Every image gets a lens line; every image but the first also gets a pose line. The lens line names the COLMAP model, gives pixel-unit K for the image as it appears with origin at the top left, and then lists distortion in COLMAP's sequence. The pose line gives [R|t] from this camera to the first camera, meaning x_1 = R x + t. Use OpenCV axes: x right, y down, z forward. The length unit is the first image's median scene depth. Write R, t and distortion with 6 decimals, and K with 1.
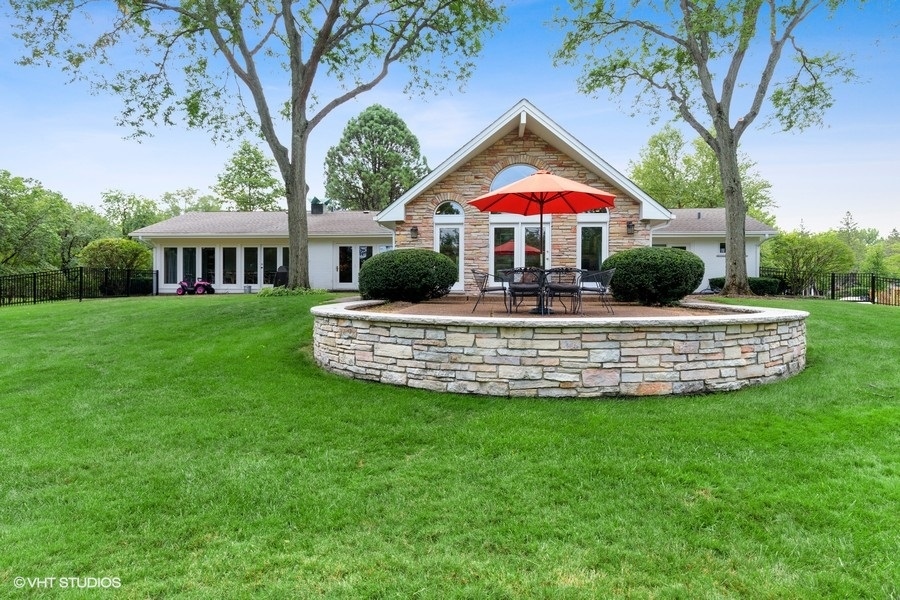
lens RADIAL K [[490.8, 0, 450.2], [0, 490.8, 296.8], [0, 0, 1]] dist [0.000922, 0.000005]
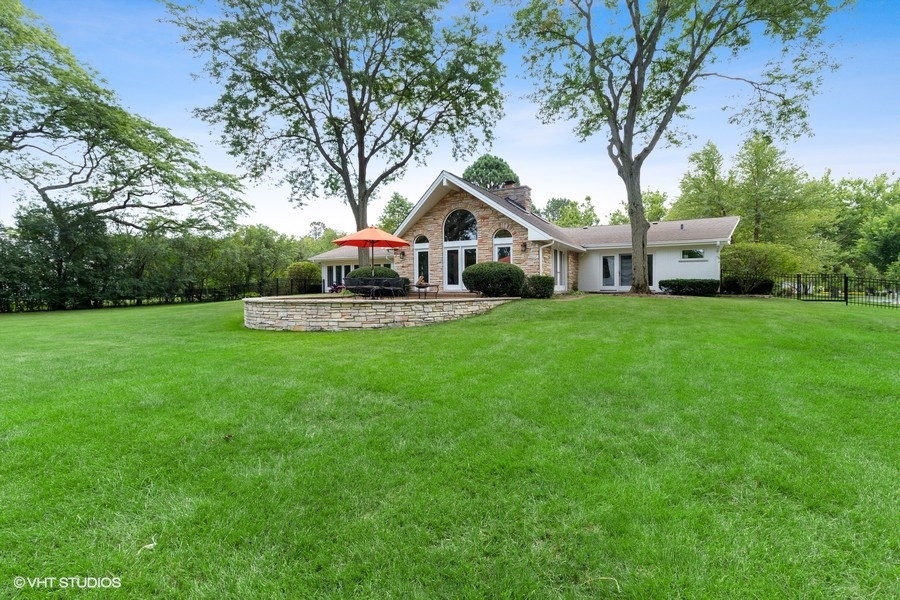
lens RADIAL K [[401.7, 0, 450.0], [0, 401.7, 300.0], [0, 0, 1]] dist [0.001144, 0.000001]
pose [[0.912520, 0.007221, -0.408968, 0.565165], [-0.004211, 0.999957, 0.008259, 0.007317], [0.409010, -0.005814, 0.912511, -0.154237]]
